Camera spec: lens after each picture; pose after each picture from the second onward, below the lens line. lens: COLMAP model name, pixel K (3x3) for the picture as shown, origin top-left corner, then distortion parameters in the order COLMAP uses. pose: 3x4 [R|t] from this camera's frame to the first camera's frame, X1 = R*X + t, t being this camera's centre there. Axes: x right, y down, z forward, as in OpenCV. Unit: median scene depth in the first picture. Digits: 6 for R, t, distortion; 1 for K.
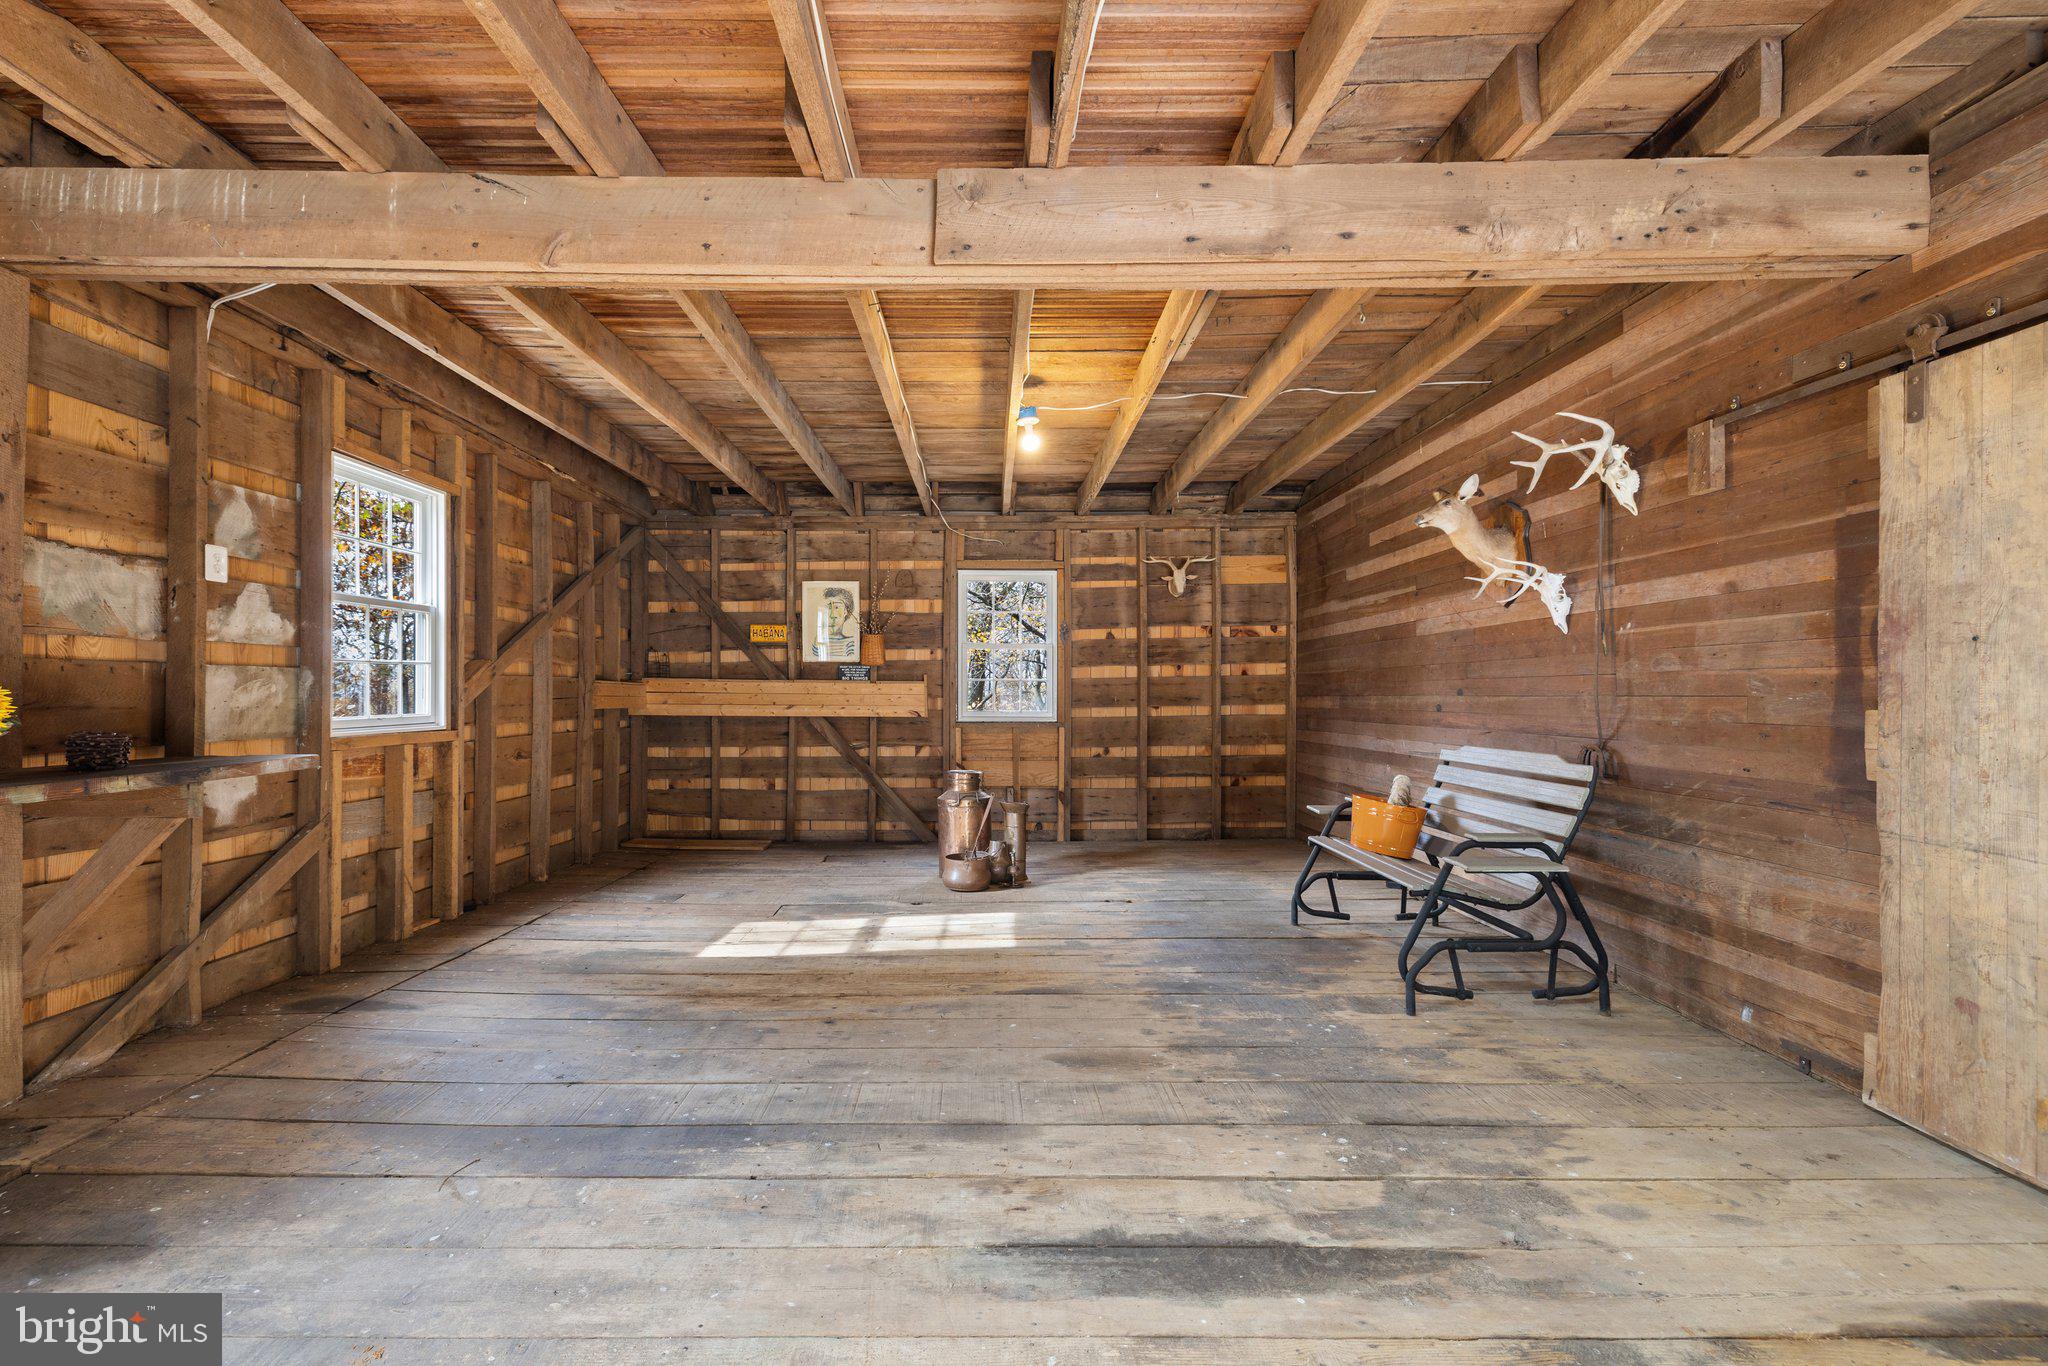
lens RADIAL K [[933.2, 0, 1029.3], [0, 933.2, 640.6], [0, 0, 1]] dist [0.000974, 0.000859]
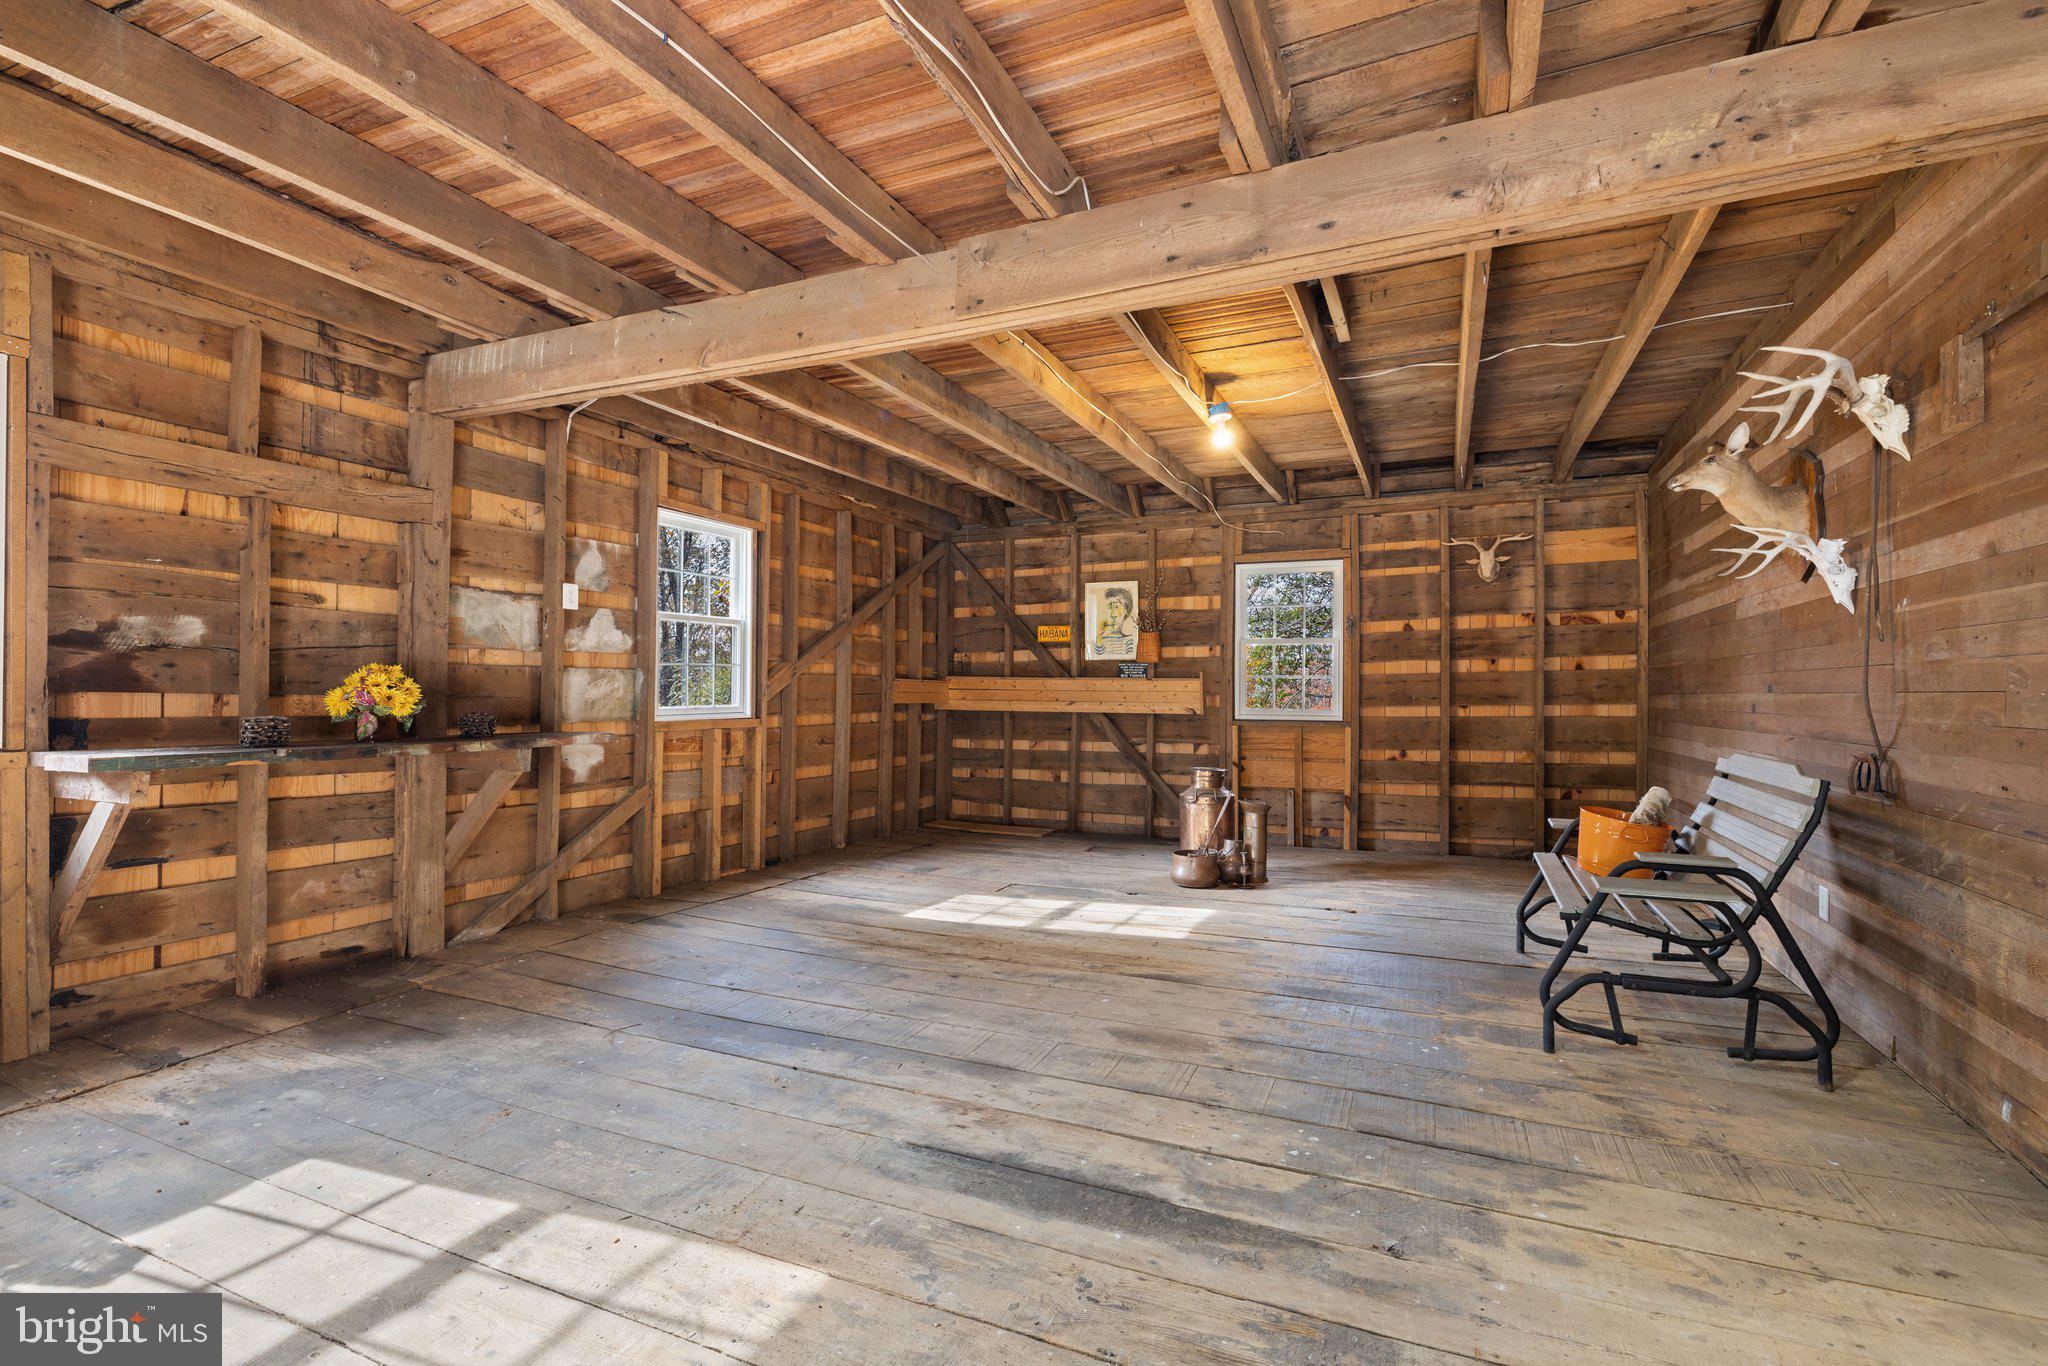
lens RADIAL K [[994.1, 0, 1052.9], [0, 994.1, 613.4], [0, 0, 1]] dist [-0.007097, 0.001255]
pose [[0.908062, -0.031416, -0.417656, 0.346797], [0.021668, 0.999371, -0.028063, 0.001233], [0.418275, 0.016433, 0.908172, -0.051335]]
